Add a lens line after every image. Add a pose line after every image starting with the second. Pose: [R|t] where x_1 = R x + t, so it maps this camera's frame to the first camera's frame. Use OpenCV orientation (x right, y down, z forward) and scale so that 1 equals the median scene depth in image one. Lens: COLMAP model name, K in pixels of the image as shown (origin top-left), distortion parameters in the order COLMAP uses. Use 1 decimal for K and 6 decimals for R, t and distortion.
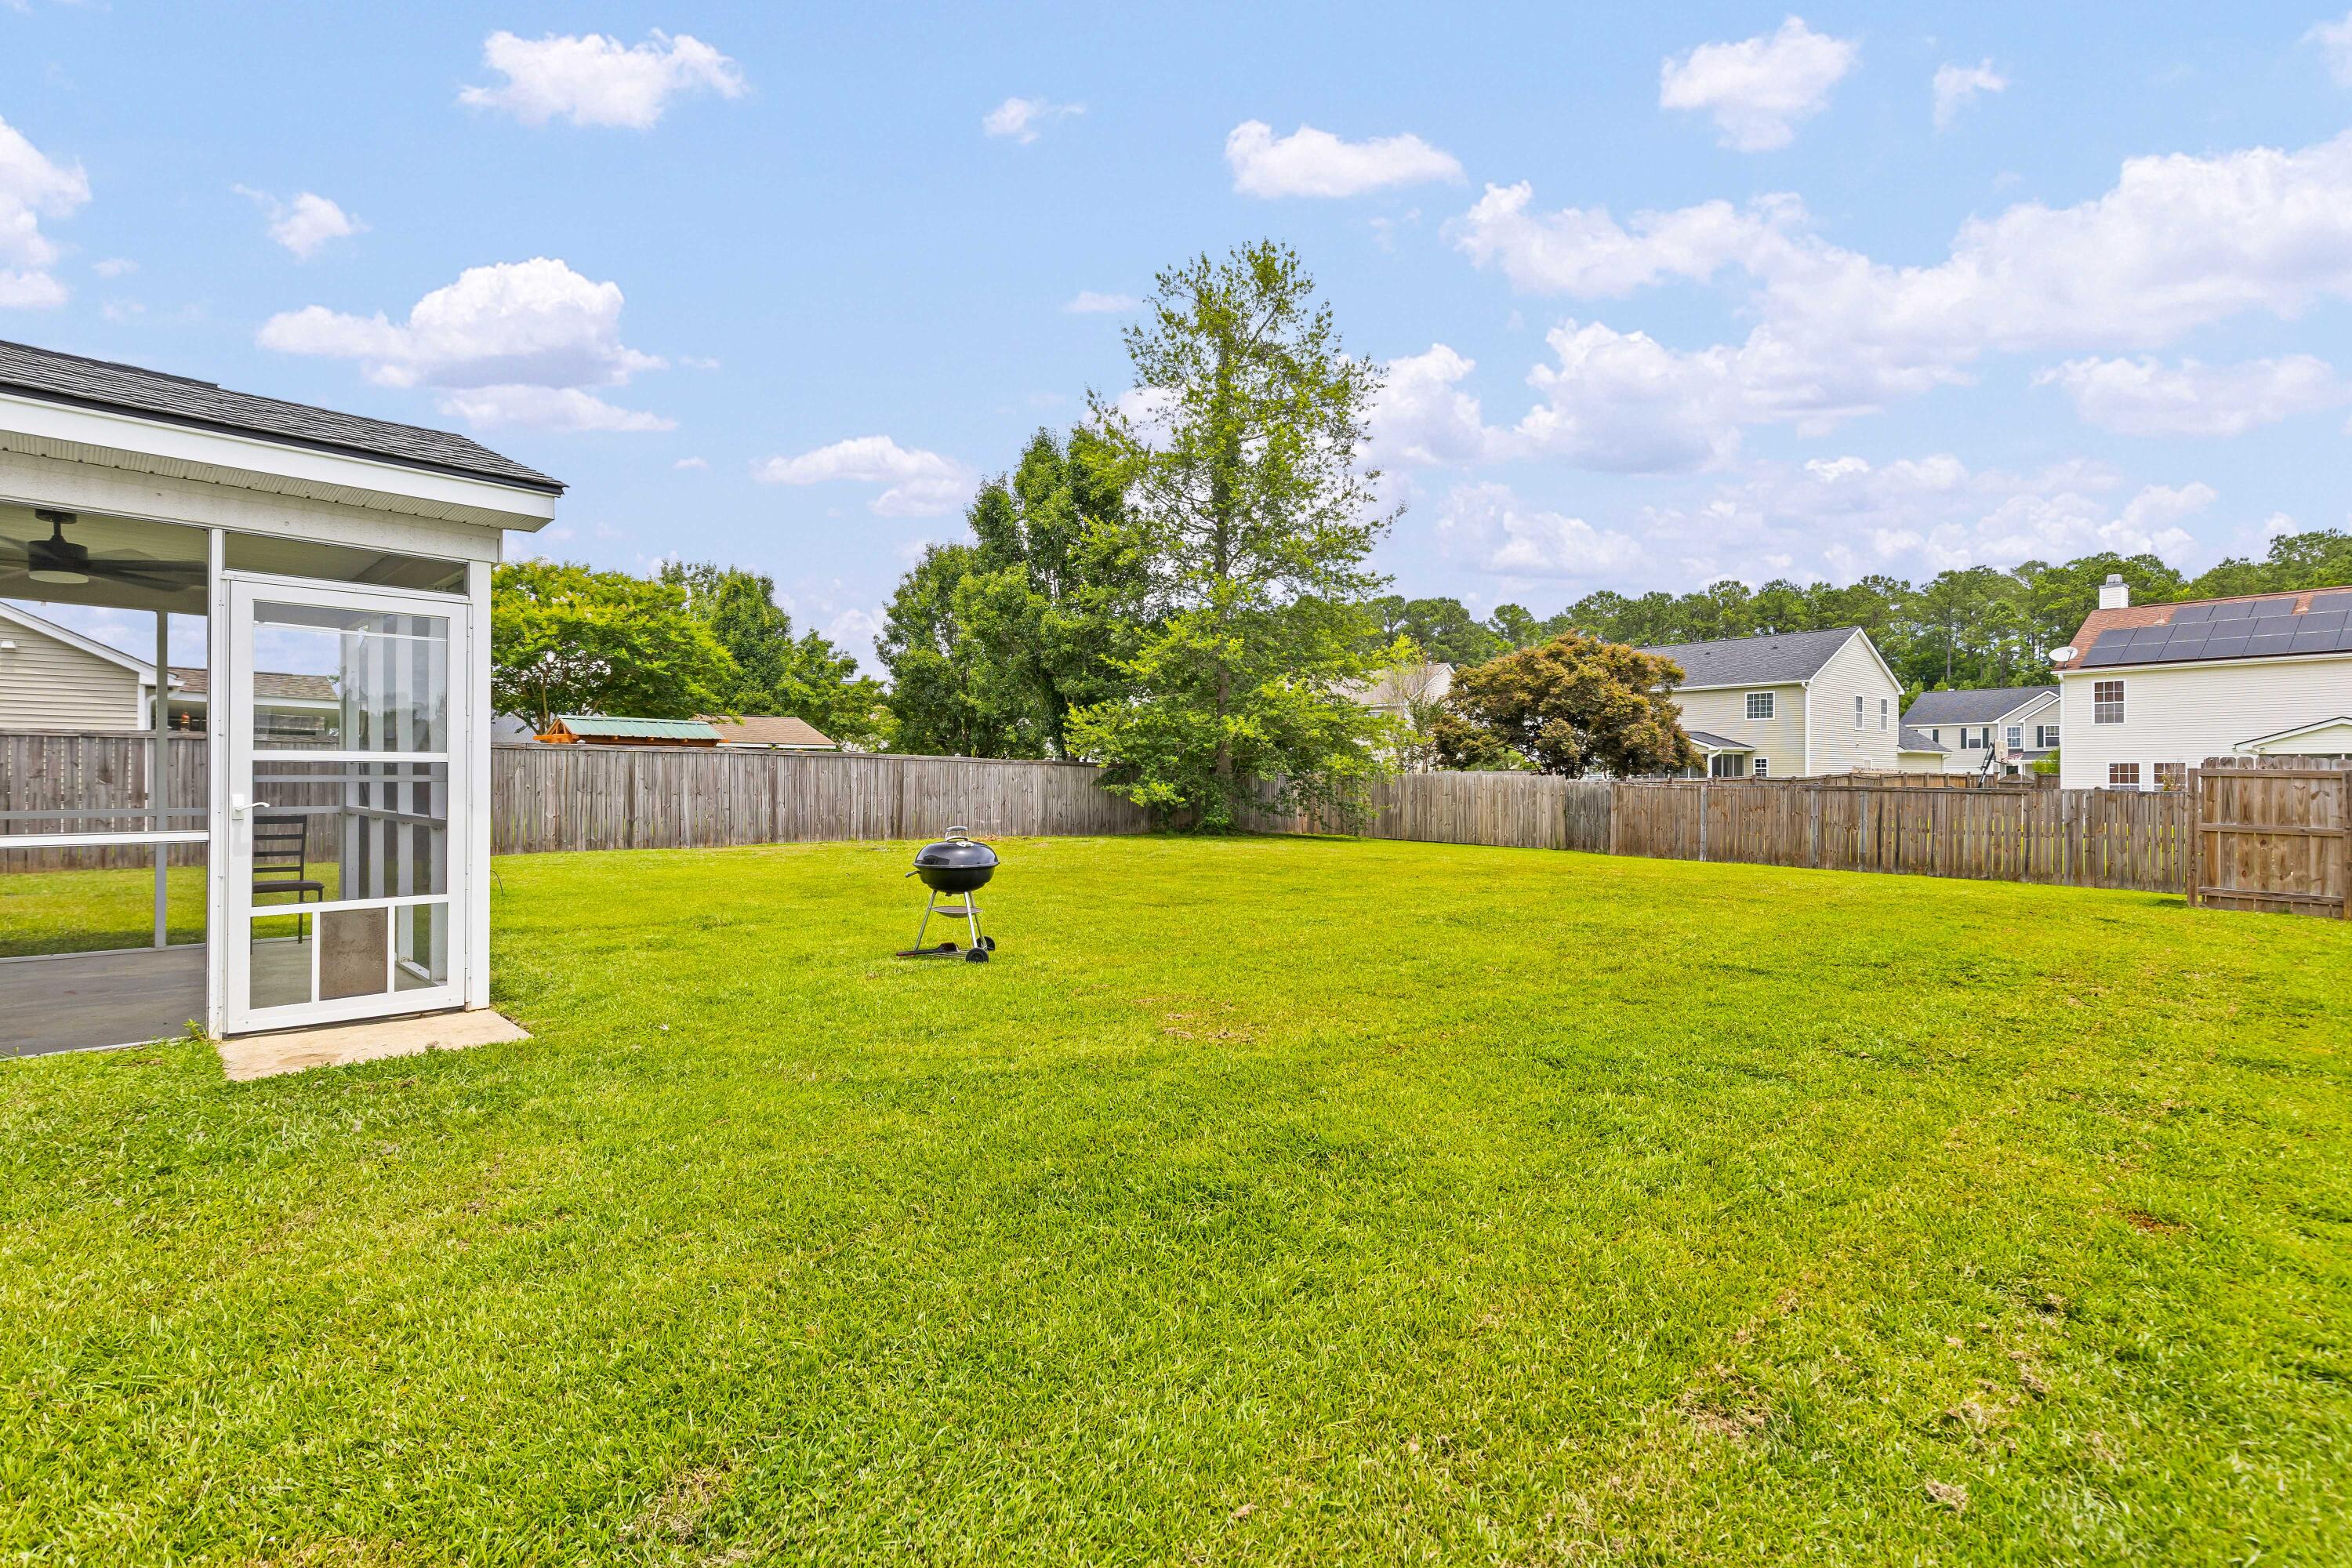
lens RADIAL K [[1074.4, 0, 1191.1], [0, 1074.4, 762.2], [0, 0, 1]] dist [0.011435, -0.000079]
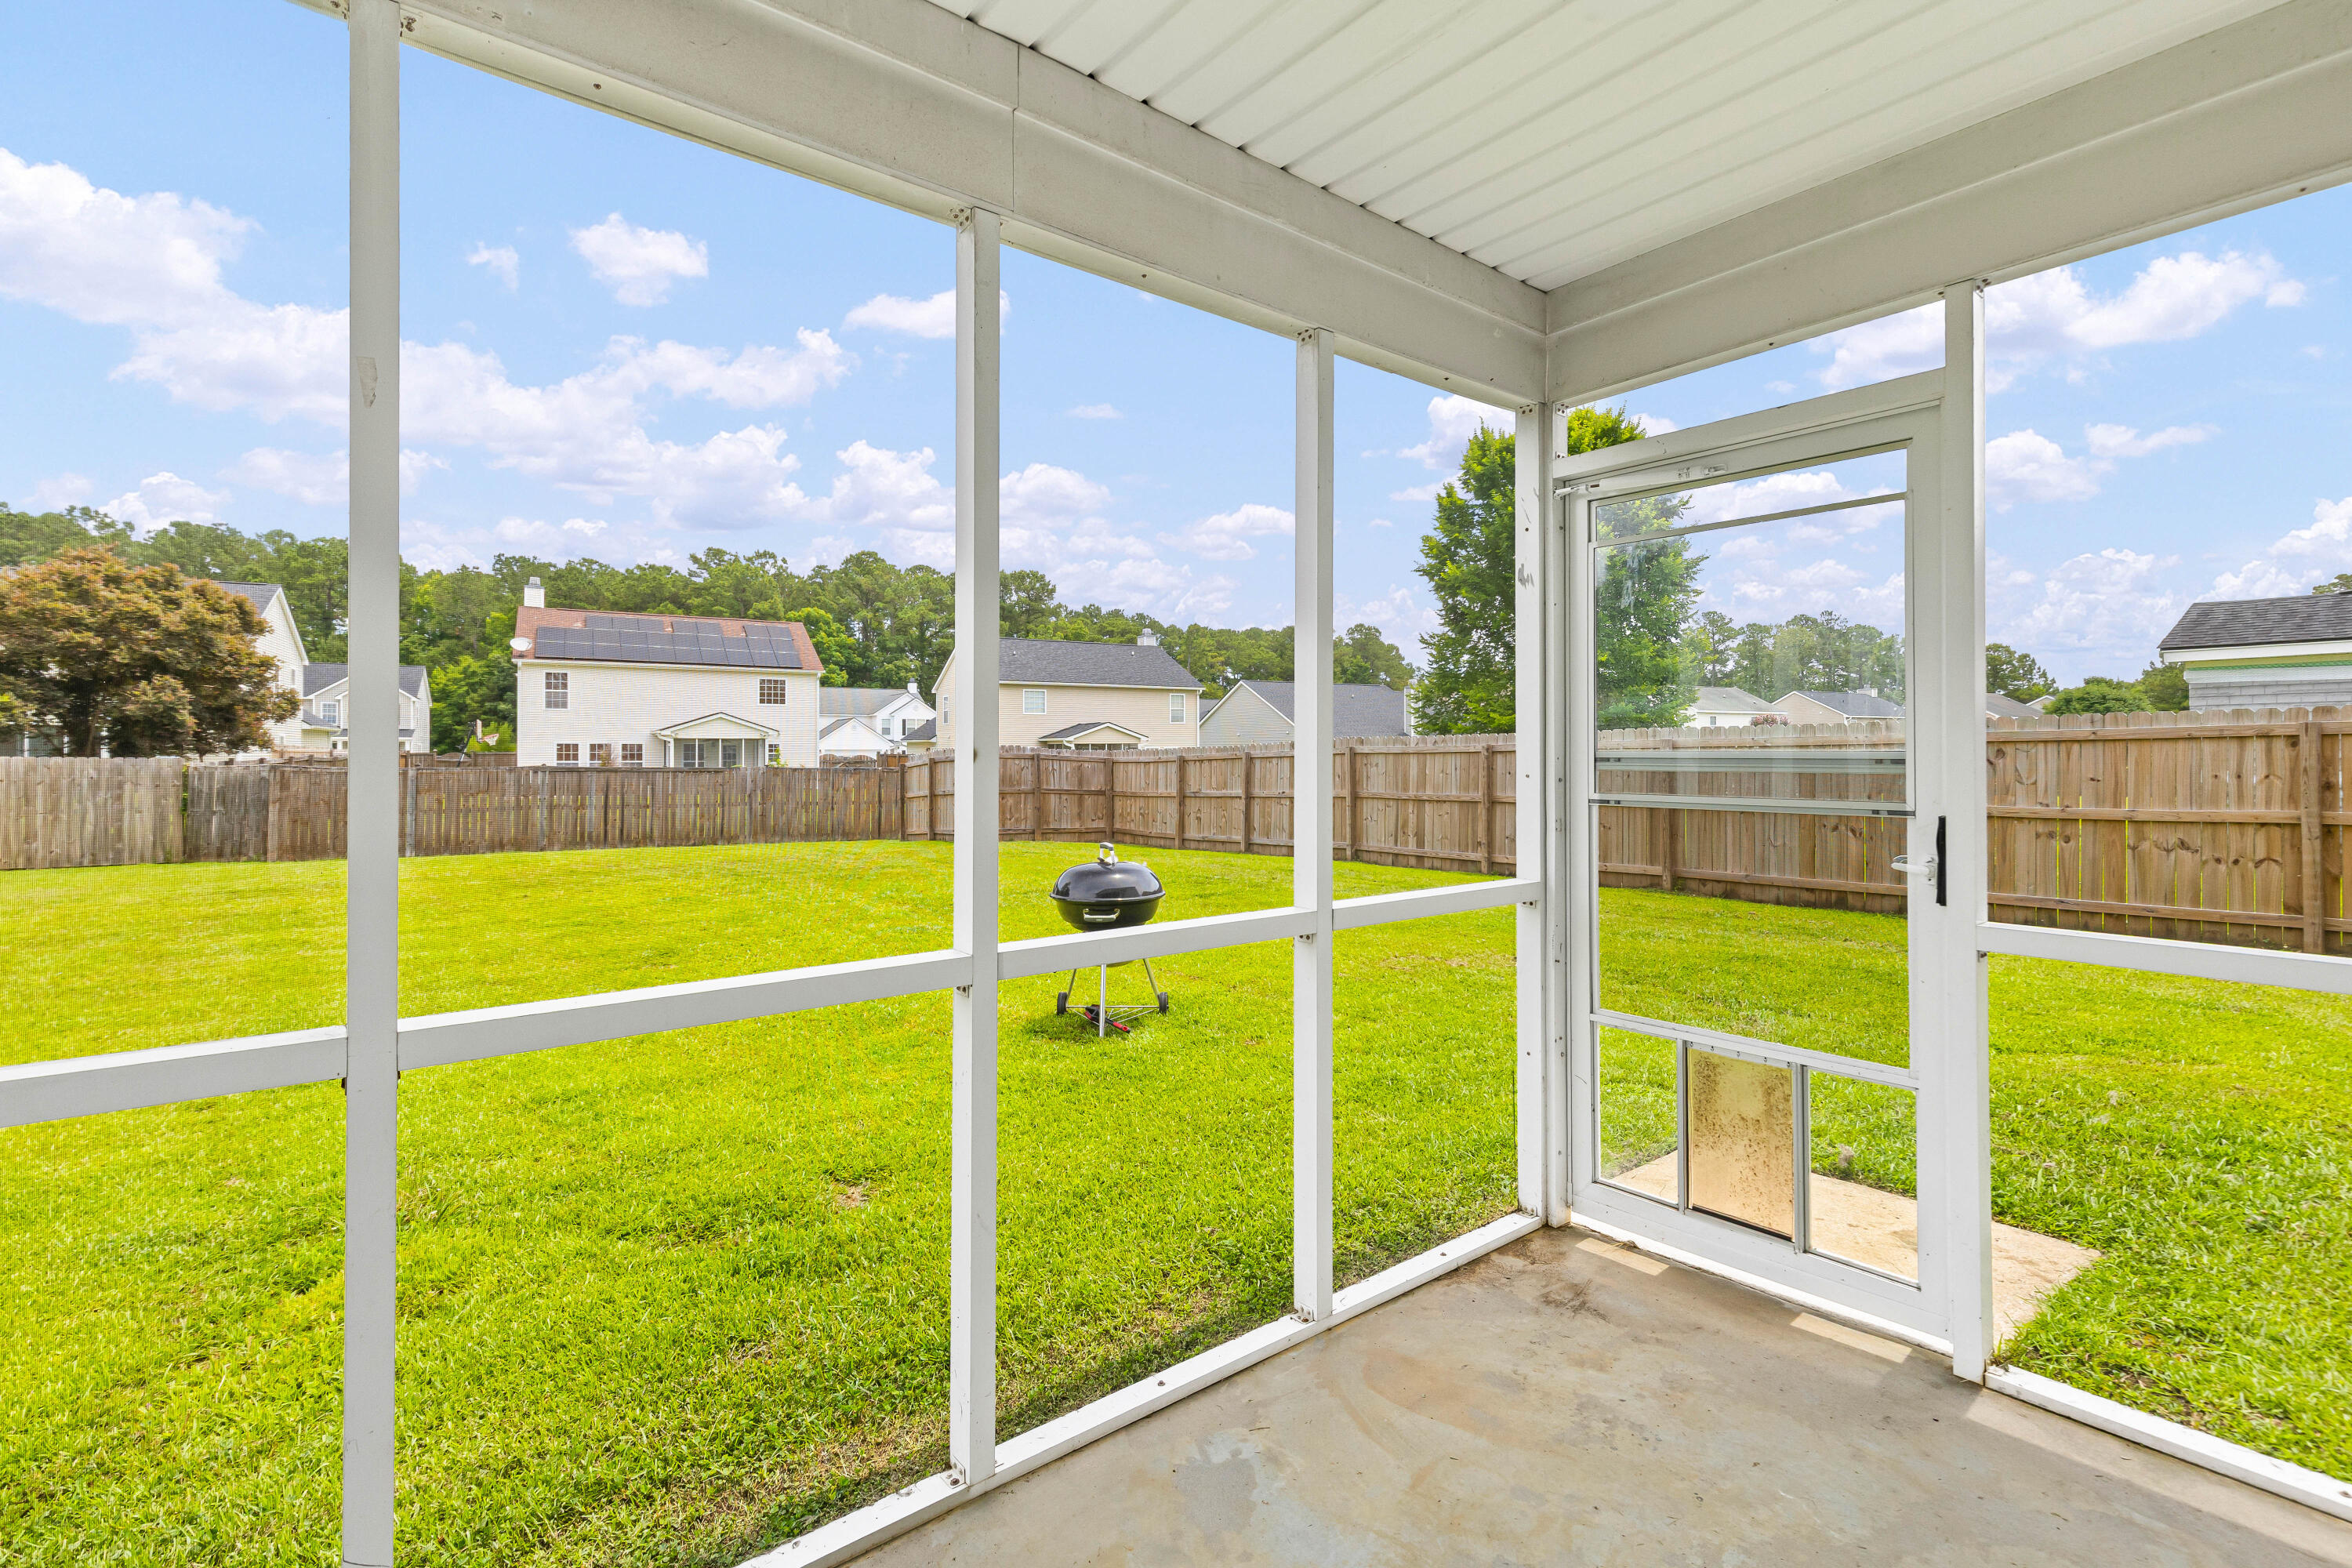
lens RADIAL K [[1074.4, 0, 1179.1], [0, 1074.4, 752.2], [0, 0, 1]] dist [0.011435, -0.000079]
pose [[0.150973, -0.001376, 0.988537, -0.255704], [-0.012744, 0.999913, 0.003338, -0.002012], [-0.988456, -0.013102, 0.150942, 0.227392]]
